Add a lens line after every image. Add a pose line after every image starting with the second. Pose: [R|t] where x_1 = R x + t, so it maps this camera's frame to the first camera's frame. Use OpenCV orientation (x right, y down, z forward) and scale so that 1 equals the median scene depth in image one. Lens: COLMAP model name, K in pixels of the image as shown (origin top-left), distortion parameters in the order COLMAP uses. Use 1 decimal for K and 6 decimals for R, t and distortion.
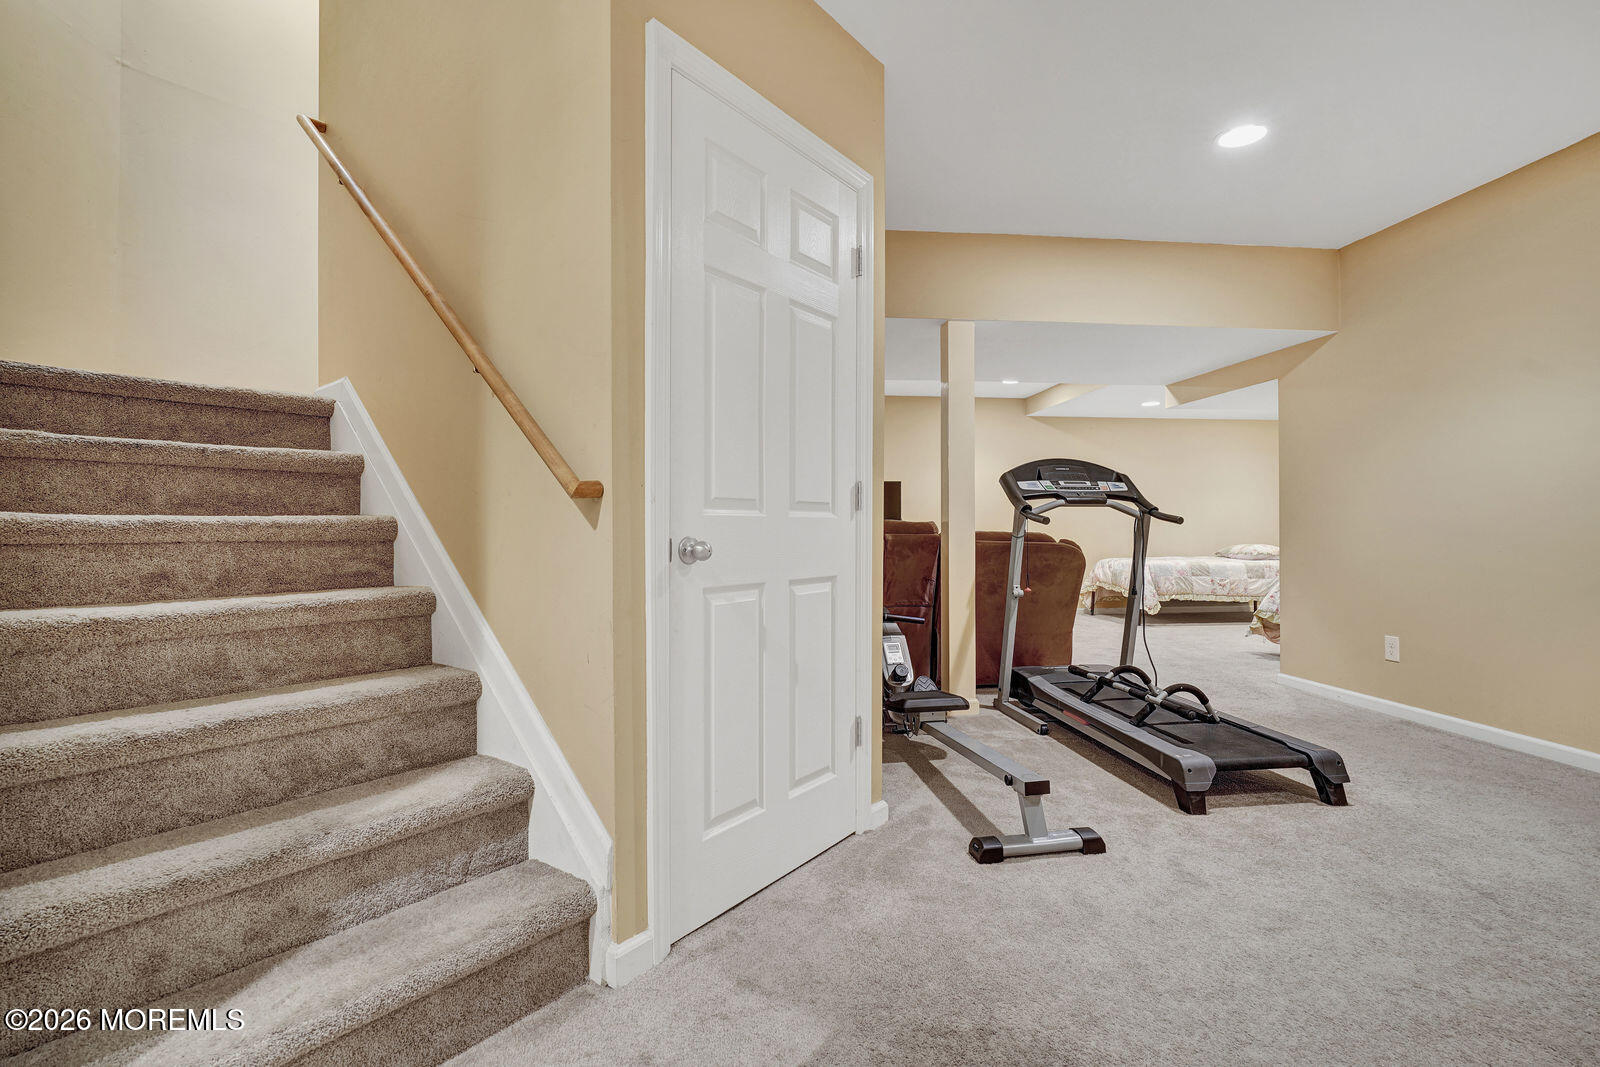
lens RADIAL K [[759.3, 0, 801.4], [0, 759.3, 522.1], [0, 0, 1]] dist [0.001000, 0.000602]
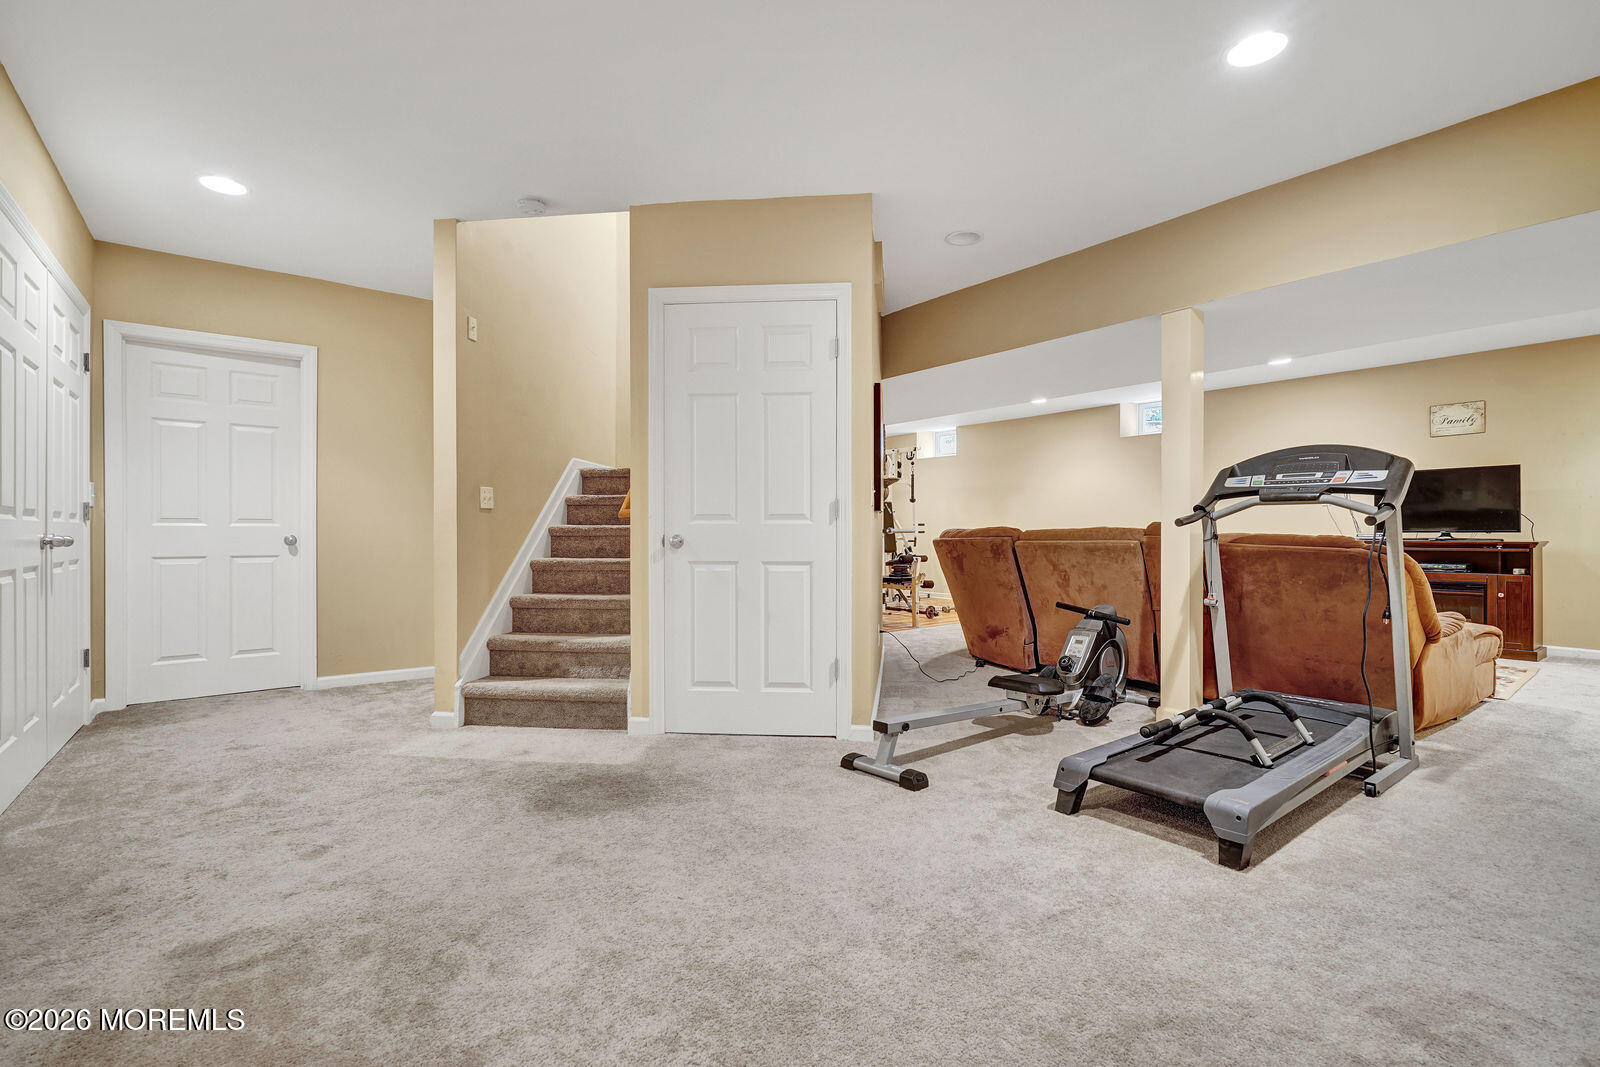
lens RADIAL K [[731.6, 0, 800.0], [0, 731.6, 533.5], [0, 0, 1]] dist [-0.003114, 0.000141]
pose [[0.520029, 0.006173, -0.854126, 1.296049], [0.006321, 0.999919, 0.011075, -0.001609], [0.854125, -0.011159, 0.519948, 0.218693]]
